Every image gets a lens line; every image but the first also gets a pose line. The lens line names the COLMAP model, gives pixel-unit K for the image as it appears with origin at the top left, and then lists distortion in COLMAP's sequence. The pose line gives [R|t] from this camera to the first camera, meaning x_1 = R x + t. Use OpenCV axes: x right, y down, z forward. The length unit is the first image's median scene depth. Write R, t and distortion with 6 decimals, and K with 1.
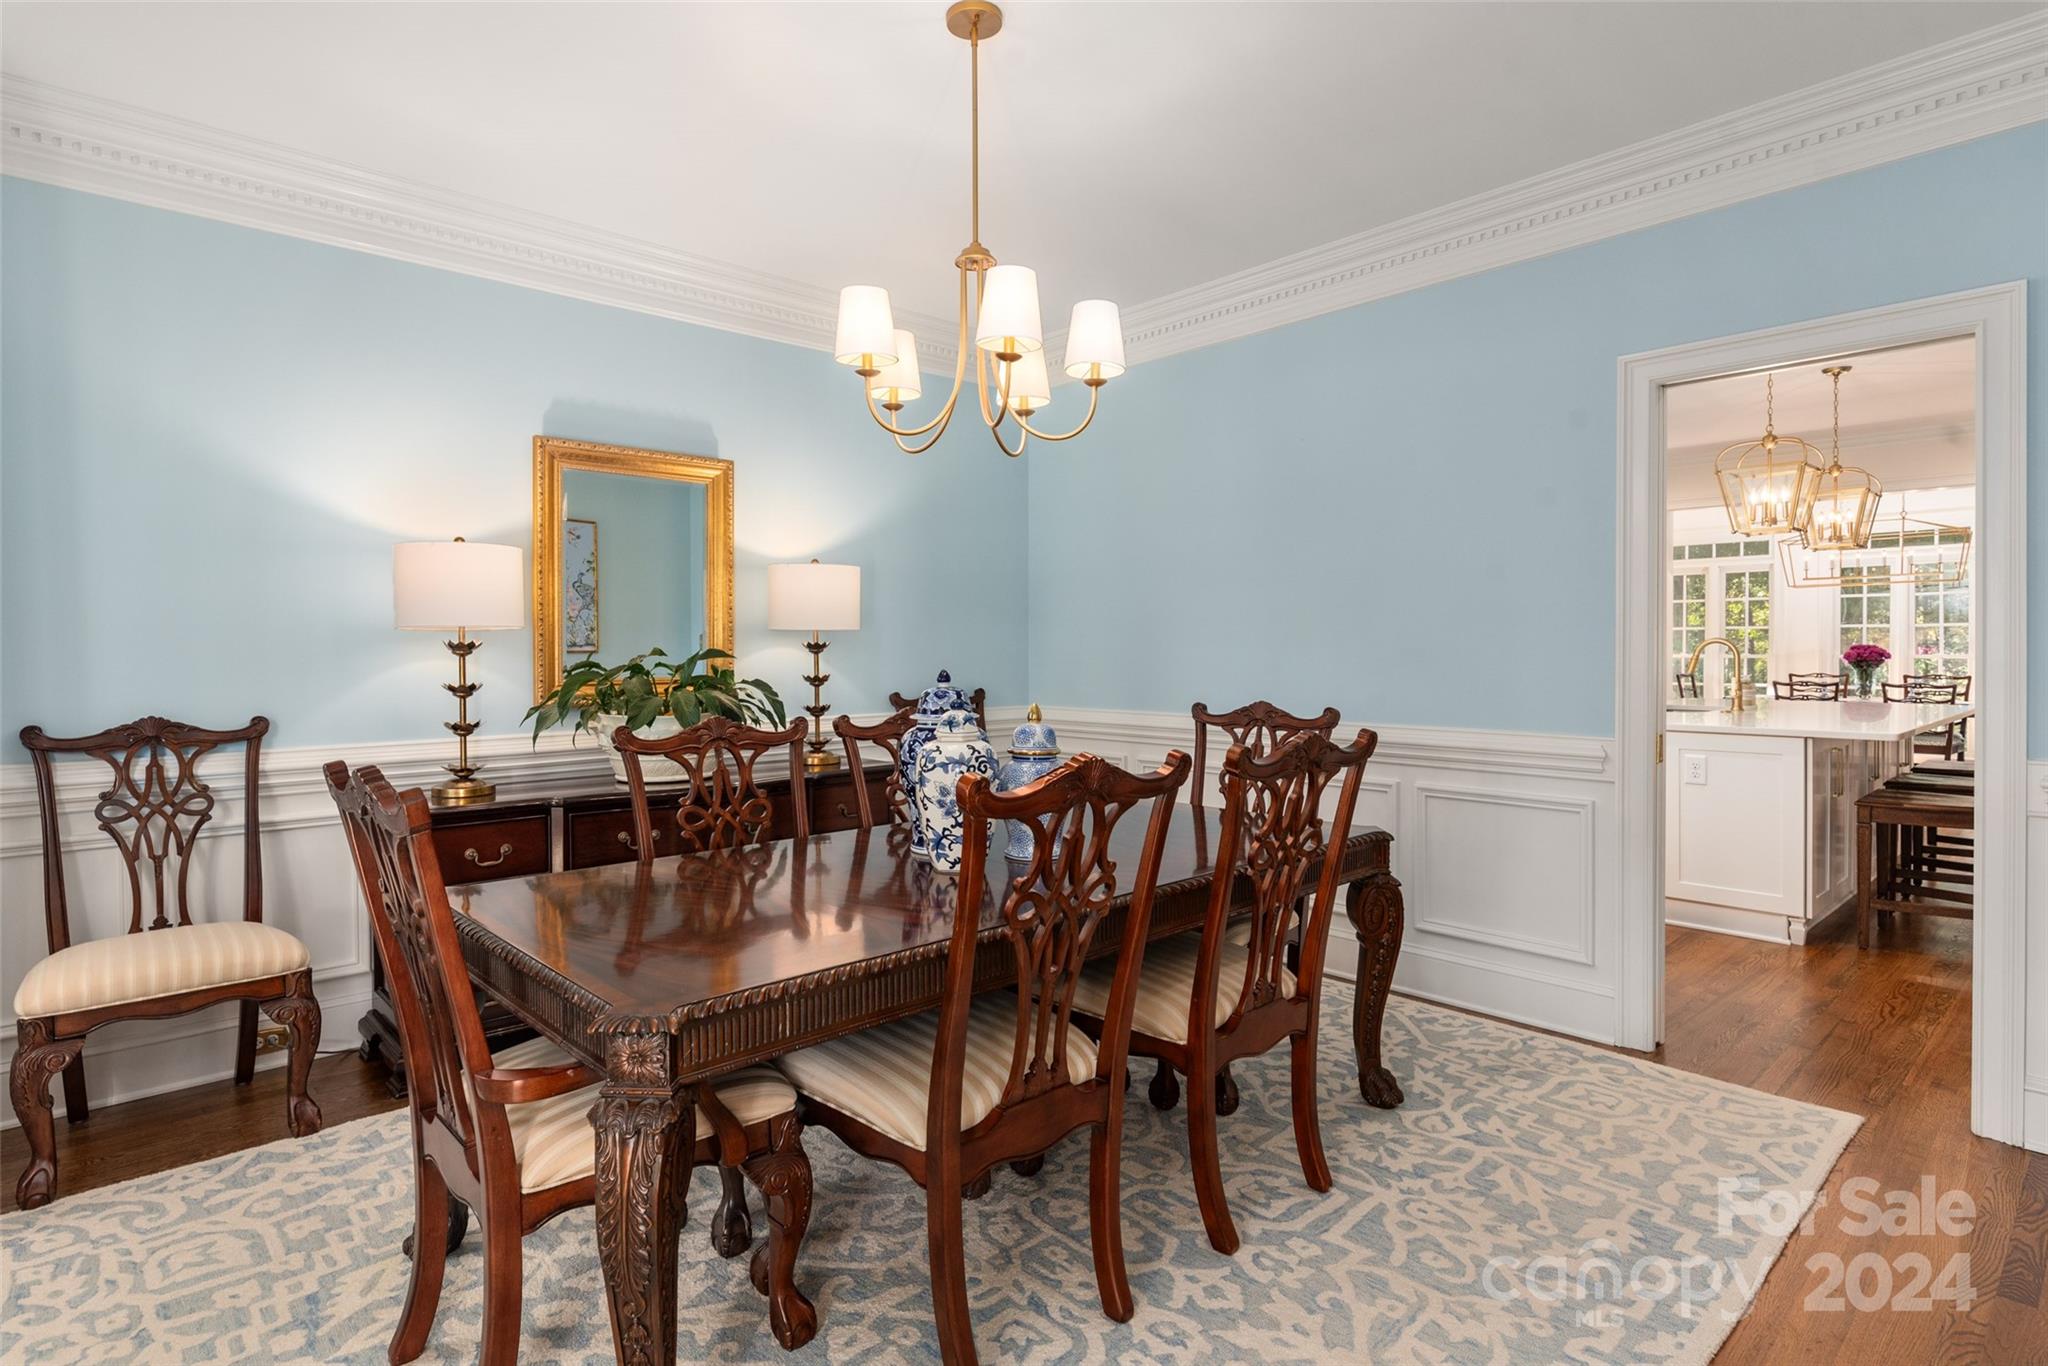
lens RADIAL K [[1054.8, 0, 1013.7], [0, 1054.8, 650.6], [0, 0, 1]] dist [0.004746, -0.002196]
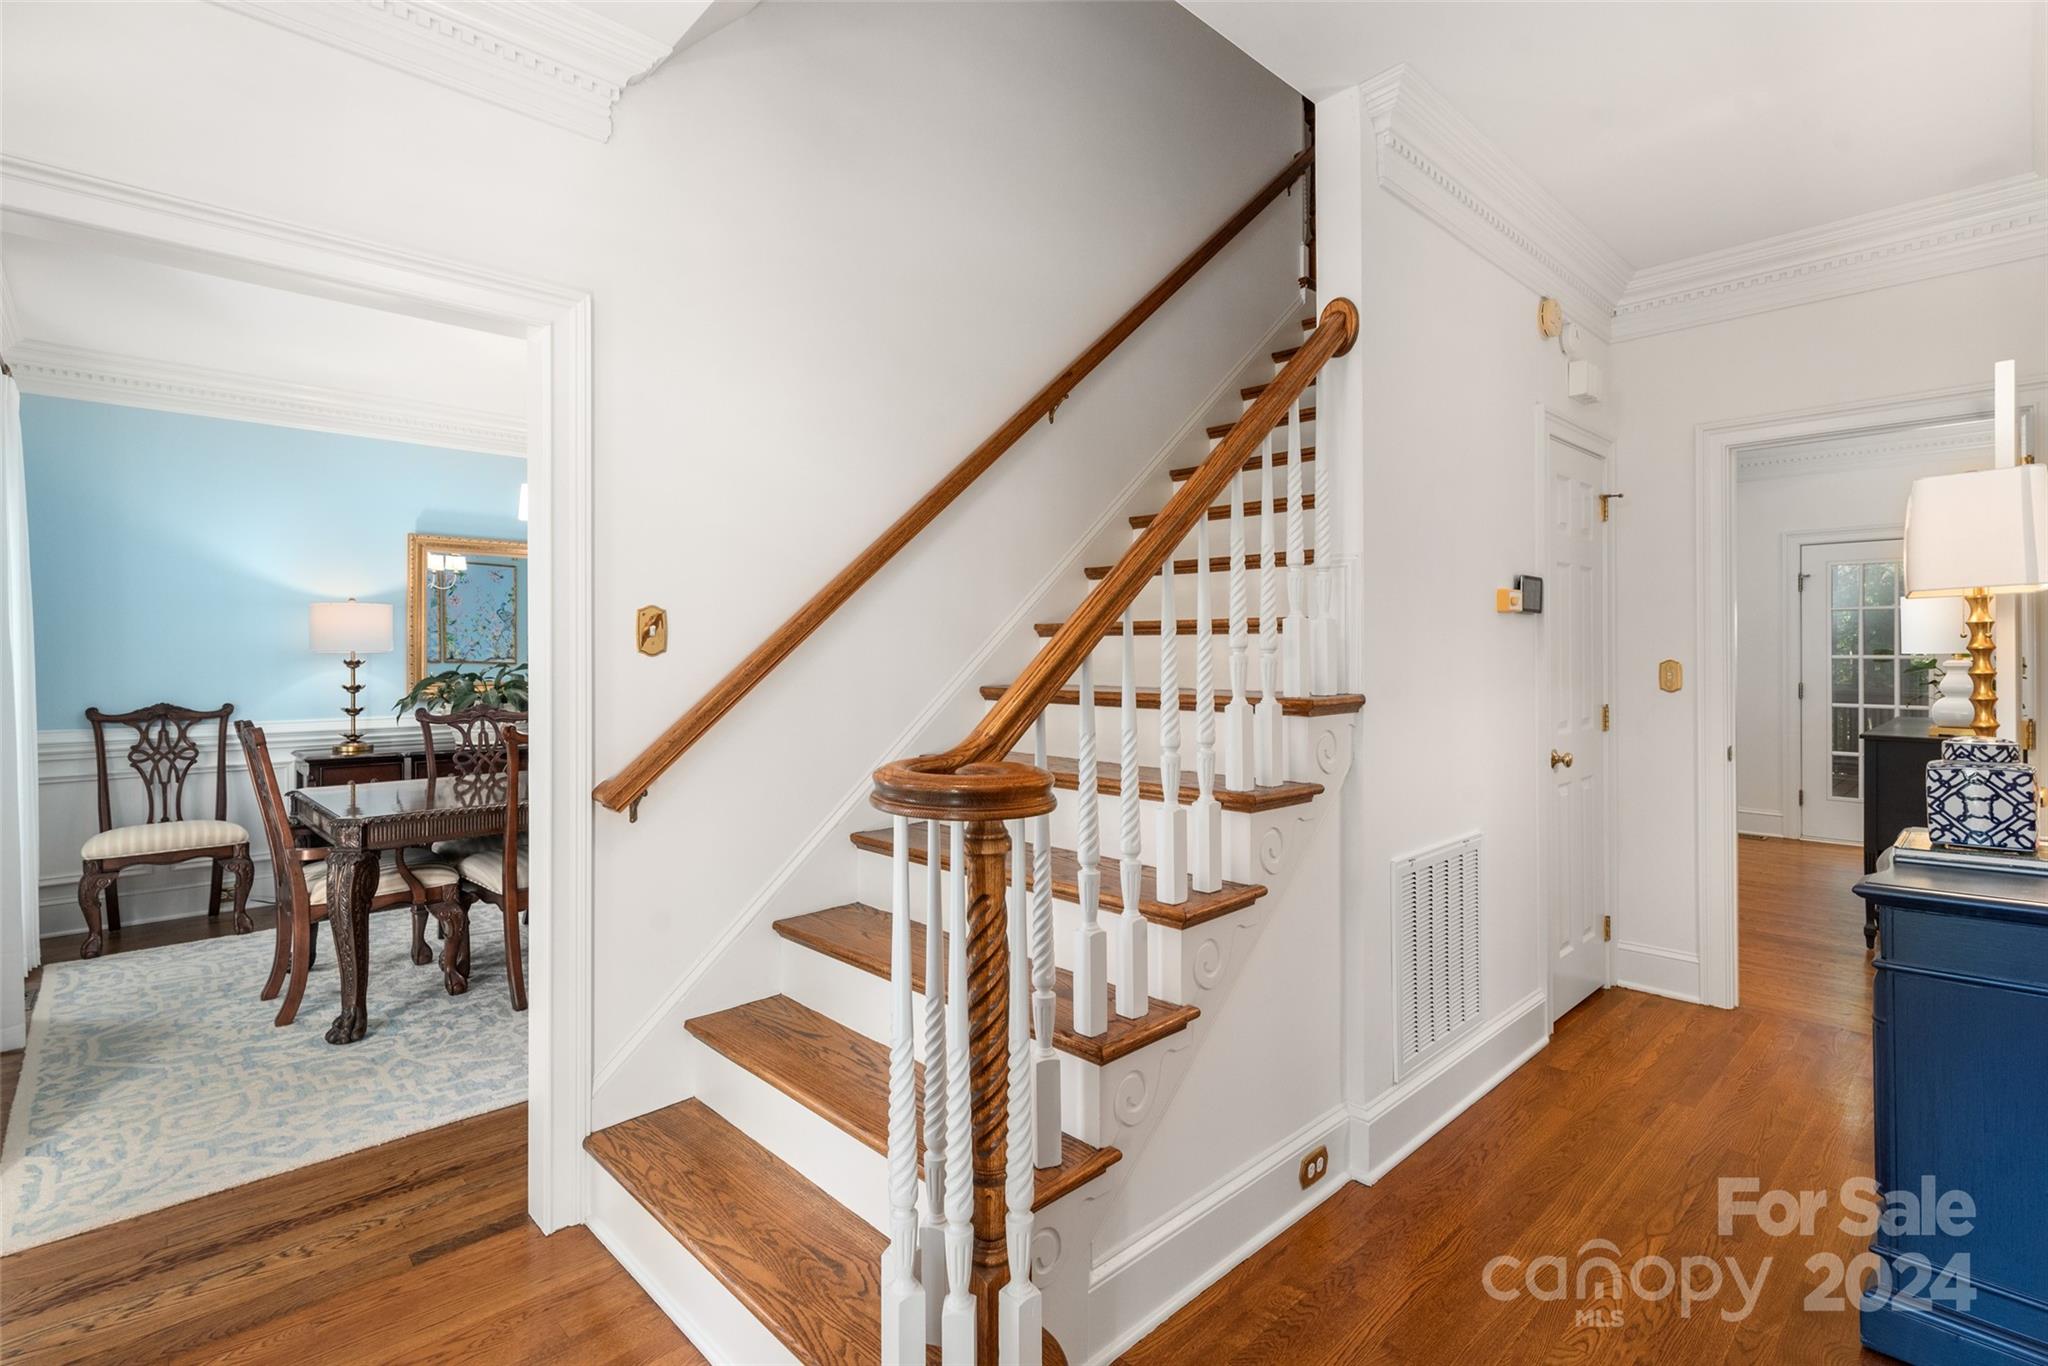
lens RADIAL K [[946.6, 0, 1013.6], [0, 946.6, 642.2], [0, 0, 1]] dist [0.005073, -0.001342]
pose [[0.999609, 0.005067, 0.027487, 0.579693], [-0.004664, 0.999881, -0.014714, -0.022873], [-0.027558, 0.014580, 0.999514, -0.645448]]
